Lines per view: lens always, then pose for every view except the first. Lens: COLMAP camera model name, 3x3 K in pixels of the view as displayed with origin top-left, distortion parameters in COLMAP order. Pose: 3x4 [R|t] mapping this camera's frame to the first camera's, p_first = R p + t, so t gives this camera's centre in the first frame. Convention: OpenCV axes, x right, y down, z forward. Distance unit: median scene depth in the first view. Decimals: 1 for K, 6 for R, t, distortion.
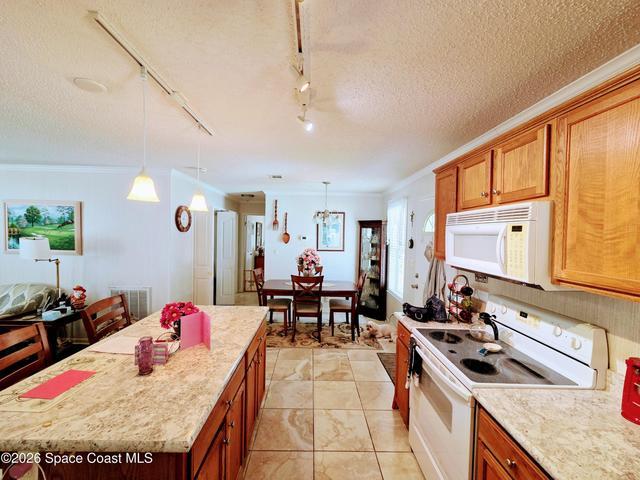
lens RADIAL K [[260.8, 0, 315.6], [0, 260.8, 241.4], [0, 0, 1]] dist [0.004596, 0.000447]
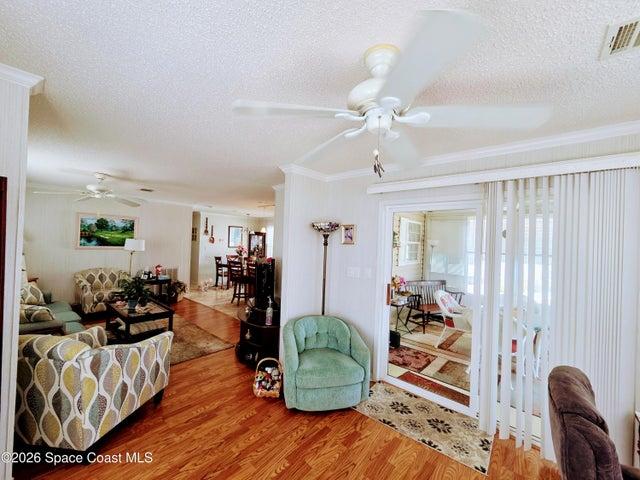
lens RADIAL K [[260.8, 0, 320.0], [0, 260.8, 240.1], [0, 0, 1]] dist [0.004596, 0.000447]
pose [[0.668885, 0.012801, 0.743256, -1.277093], [-0.000446, 0.999858, -0.016819, 0.018884], [-0.743366, 0.010918, 0.668796, -0.917004]]
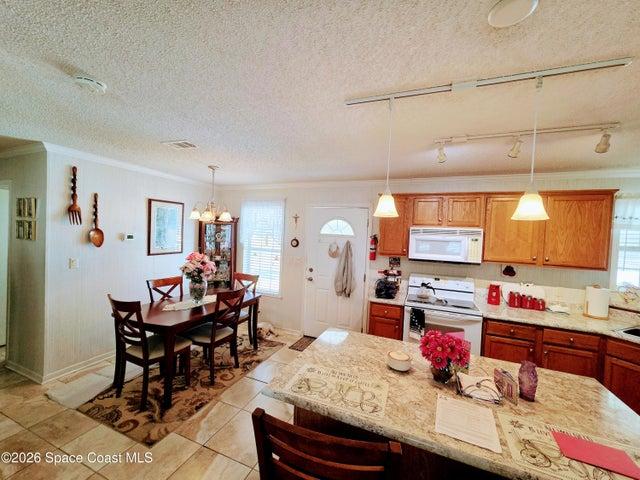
lens RADIAL K [[260.8, 0, 316.4], [0, 260.8, 241.8], [0, 0, 1]] dist [0.004596, 0.000447]
pose [[0.400099, -0.035319, 0.915791, -0.633011], [-0.002233, 0.999217, 0.039512, -0.040293], [-0.916469, -0.017854, 0.399707, 0.461871]]
